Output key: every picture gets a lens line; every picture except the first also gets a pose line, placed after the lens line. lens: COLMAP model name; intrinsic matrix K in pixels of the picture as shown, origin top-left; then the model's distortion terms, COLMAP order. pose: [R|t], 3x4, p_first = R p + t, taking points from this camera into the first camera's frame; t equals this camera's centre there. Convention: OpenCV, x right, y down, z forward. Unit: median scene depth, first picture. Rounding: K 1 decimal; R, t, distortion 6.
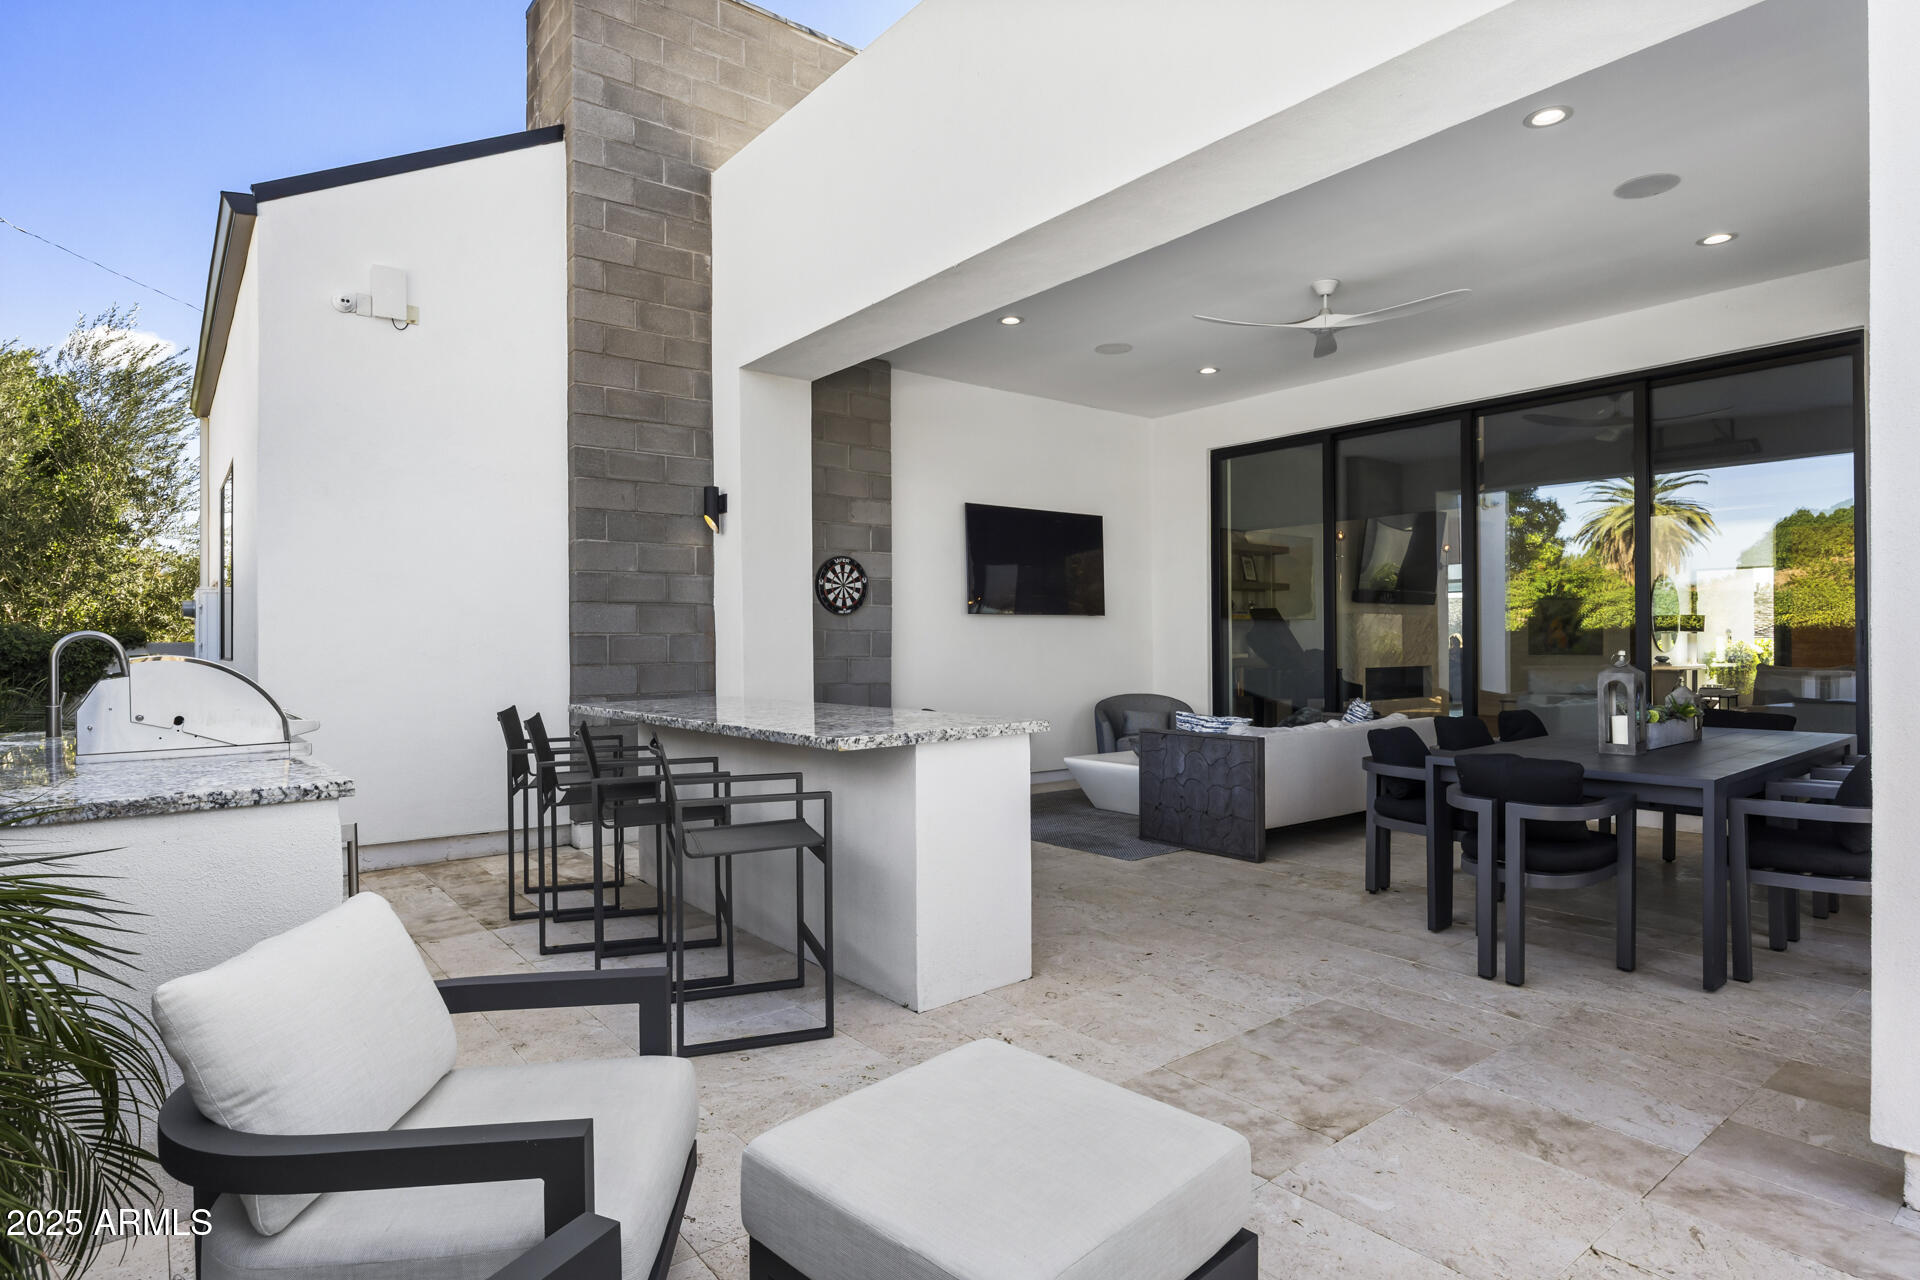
lens RADIAL K [[1014.7, 0, 967.0], [0, 1014.7, 642.8], [0, 0, 1]] dist [0.001899, 0.000007]
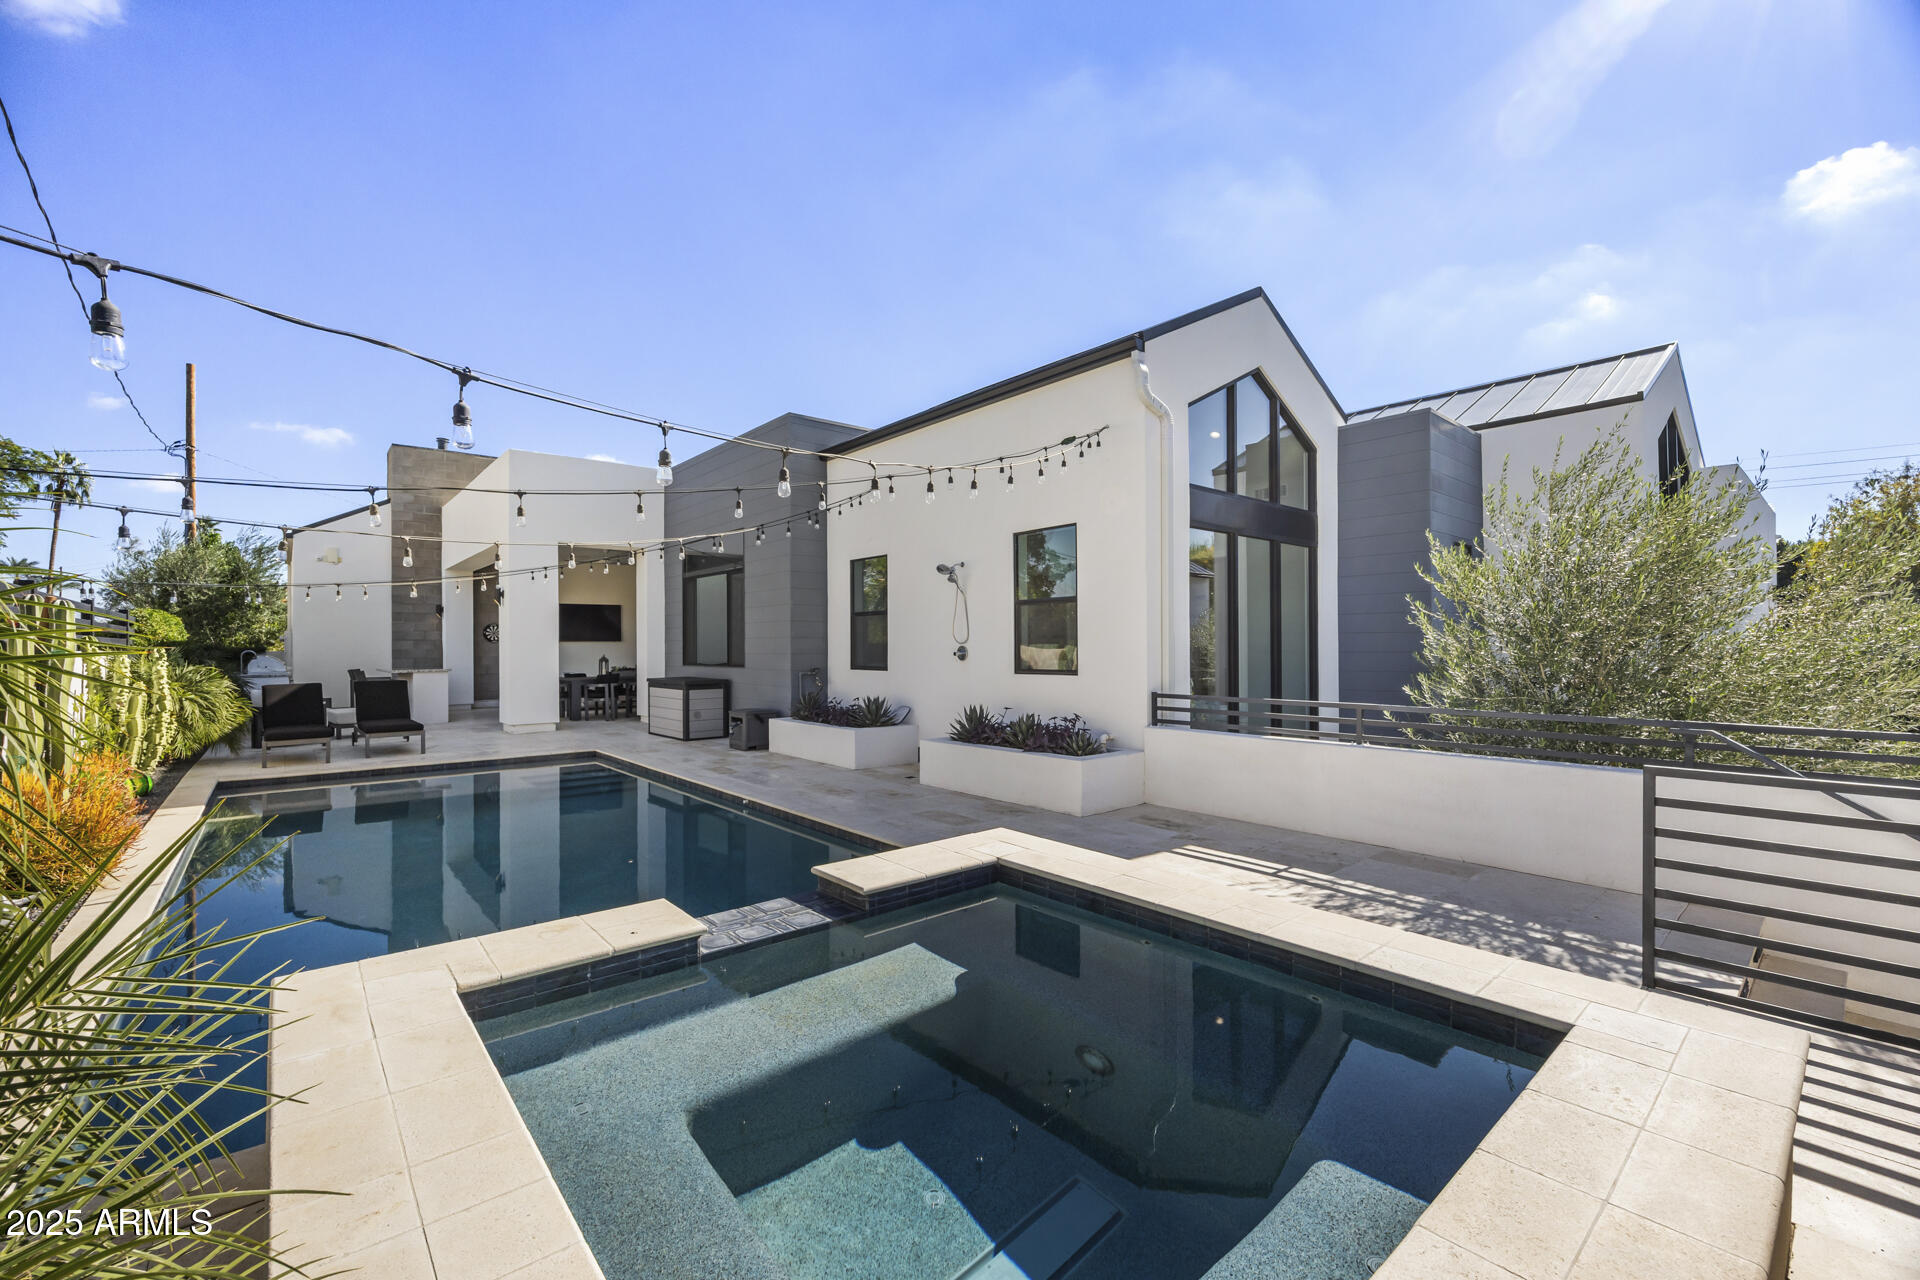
lens RADIAL K [[794.6, 0, 951.8], [0, 794.6, 641.2], [0, 0, 1]] dist [-0.002600, -0.000095]
pose [[0.999696, -0.000302, 0.024643, 1.328416], [0.000563, 0.999944, -0.010596, -0.006596], [-0.024638, 0.010607, 0.999640, -1.588826]]
